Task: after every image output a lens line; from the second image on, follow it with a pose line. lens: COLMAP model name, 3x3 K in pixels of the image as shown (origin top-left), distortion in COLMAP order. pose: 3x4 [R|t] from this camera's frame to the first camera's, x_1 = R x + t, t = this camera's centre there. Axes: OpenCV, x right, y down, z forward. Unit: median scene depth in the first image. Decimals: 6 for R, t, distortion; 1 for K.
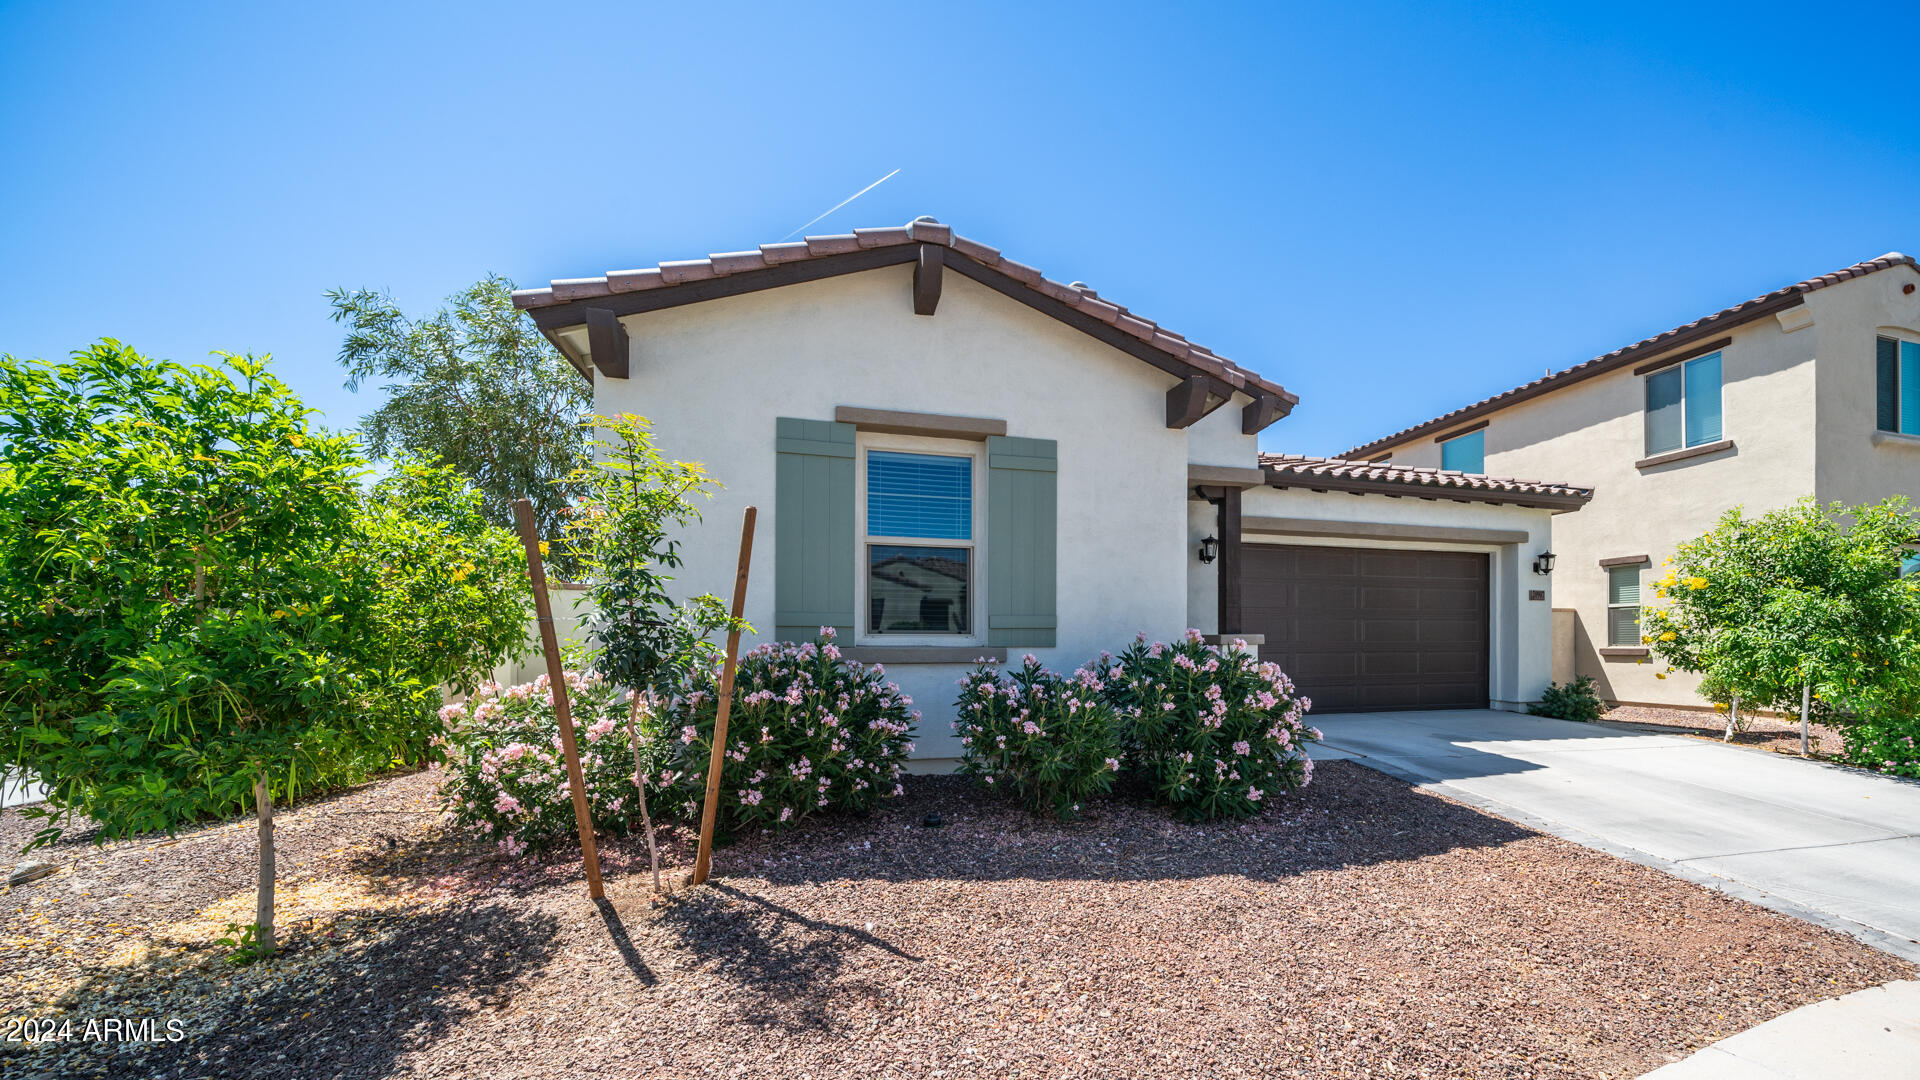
lens RADIAL K [[698.3, 0, 1059.6], [0, 698.3, 605.2], [0, 0, 1]] dist [-0.005155, -0.000065]
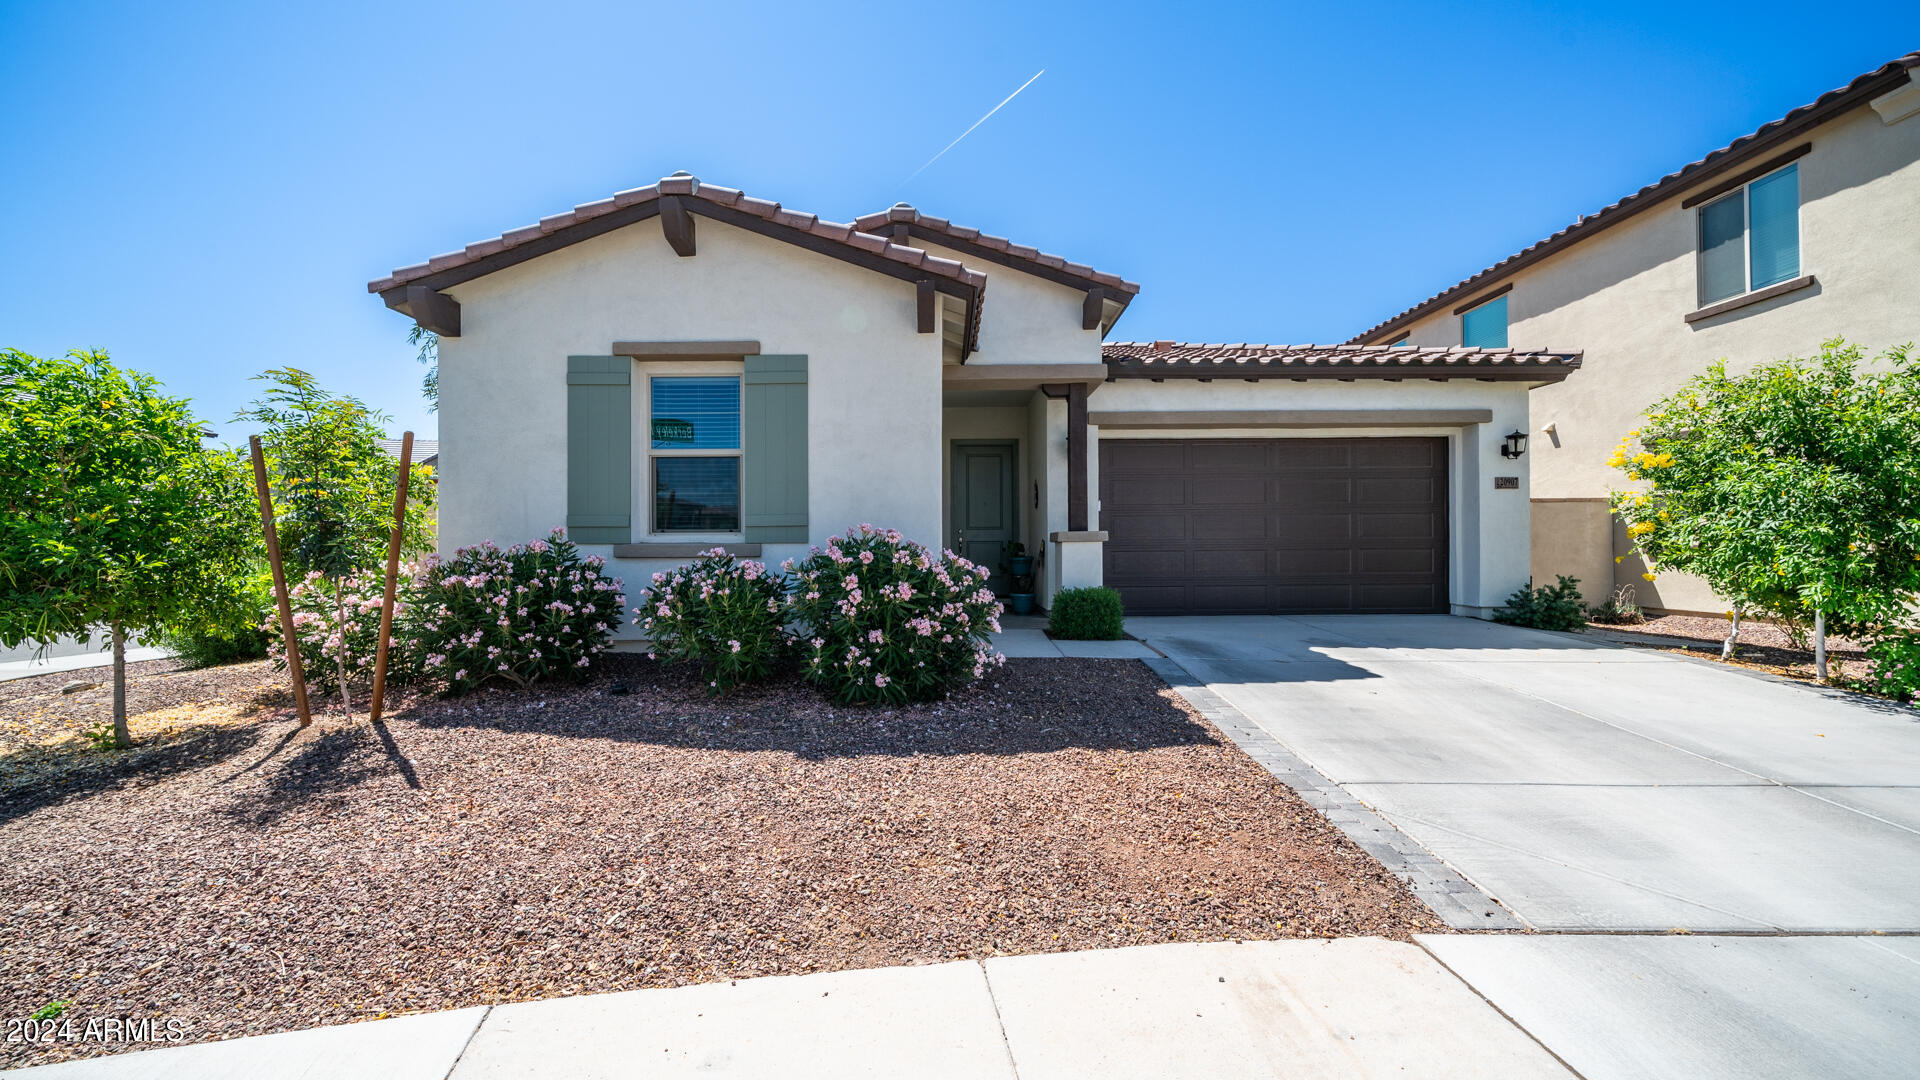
lens RADIAL K [[661.7, 0, 951.2], [0, 661.7, 510.9], [0, 0, 1]] dist [-0.006170, 0.000220]
pose [[0.961152, -0.021460, -0.275186, 0.358328], [0.021019, 0.999769, -0.004551, 0.013741], [0.275220, -0.001410, 0.961380, 0.046490]]
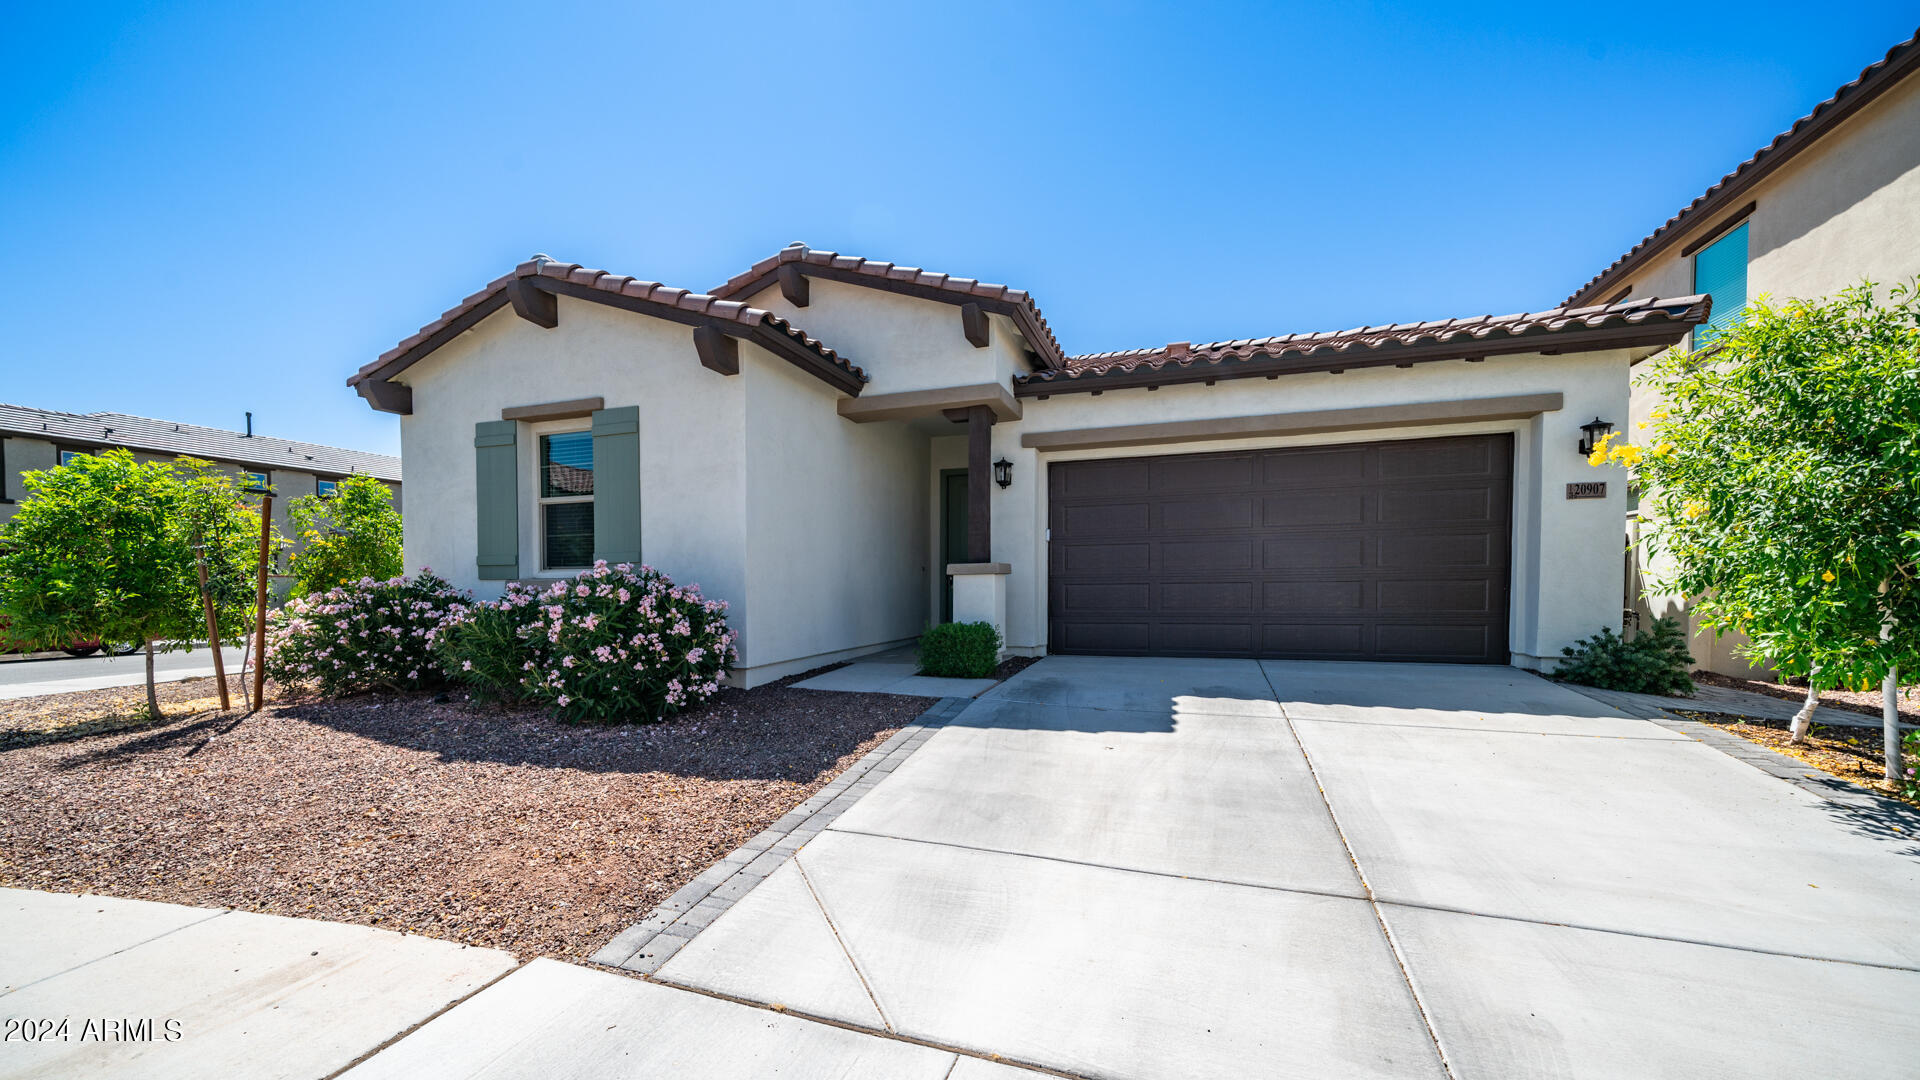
lens RADIAL K [[688.6, 0, 963.1], [0, 688.6, 563.5], [0, 0, 1]] dist [-0.004705, 0.000024]
pose [[0.827624, -0.023938, -0.560773, 0.807460], [0.040102, 0.999059, 0.016537, 0.027321], [0.559849, -0.036175, 0.827805, 0.236790]]
